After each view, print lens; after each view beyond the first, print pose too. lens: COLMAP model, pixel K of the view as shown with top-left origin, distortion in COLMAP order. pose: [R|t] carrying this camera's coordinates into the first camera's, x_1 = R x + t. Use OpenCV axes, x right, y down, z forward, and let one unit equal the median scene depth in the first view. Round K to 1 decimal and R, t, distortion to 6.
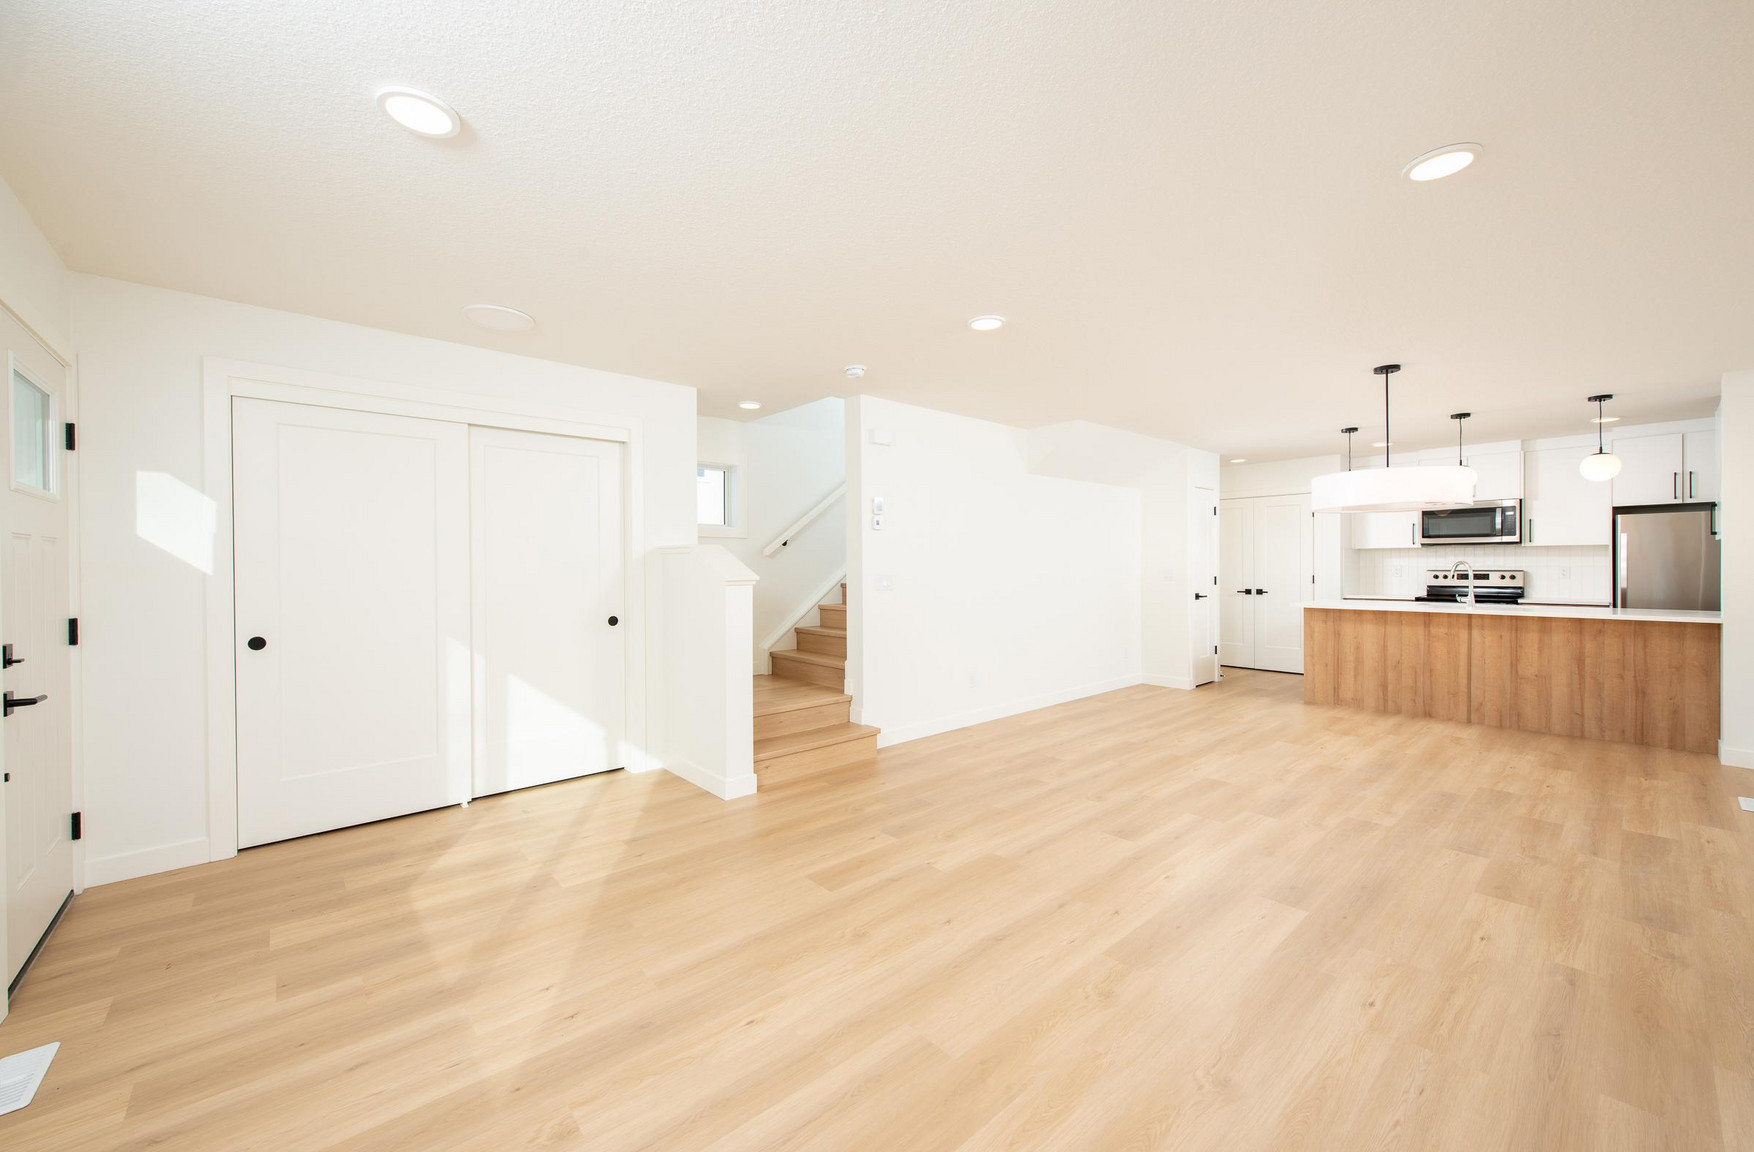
lens RADIAL K [[679.9, 0, 871.0], [0, 679.9, 570.0], [0, 0, 1]] dist [0.007096, -0.000312]
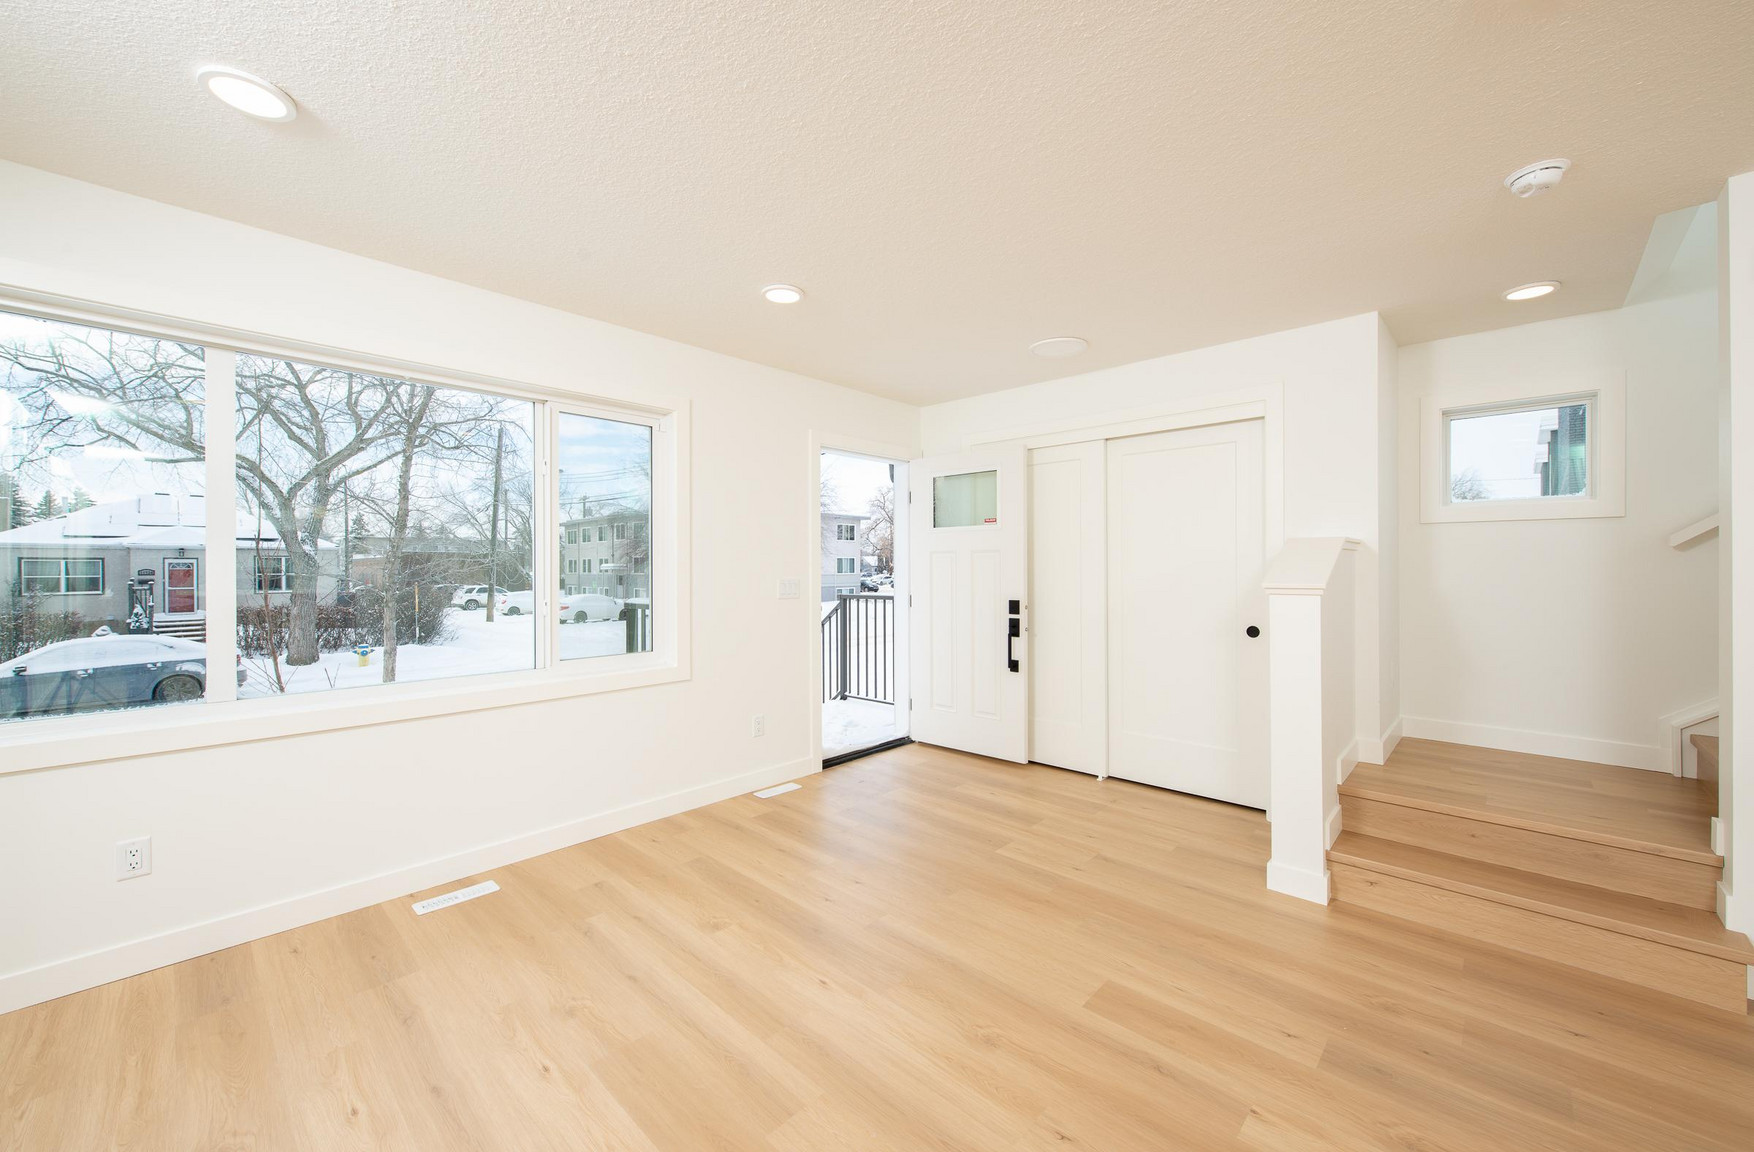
lens RADIAL K [[679.9, 0, 865.5], [0, 679.9, 570.6], [0, 0, 1]] dist [0.007096, -0.000312]
pose [[0.072294, 0.005340, -0.997369, 1.067285], [-0.003662, 0.999980, 0.005088, -0.009049], [0.997377, 0.003284, 0.072312, 1.140518]]
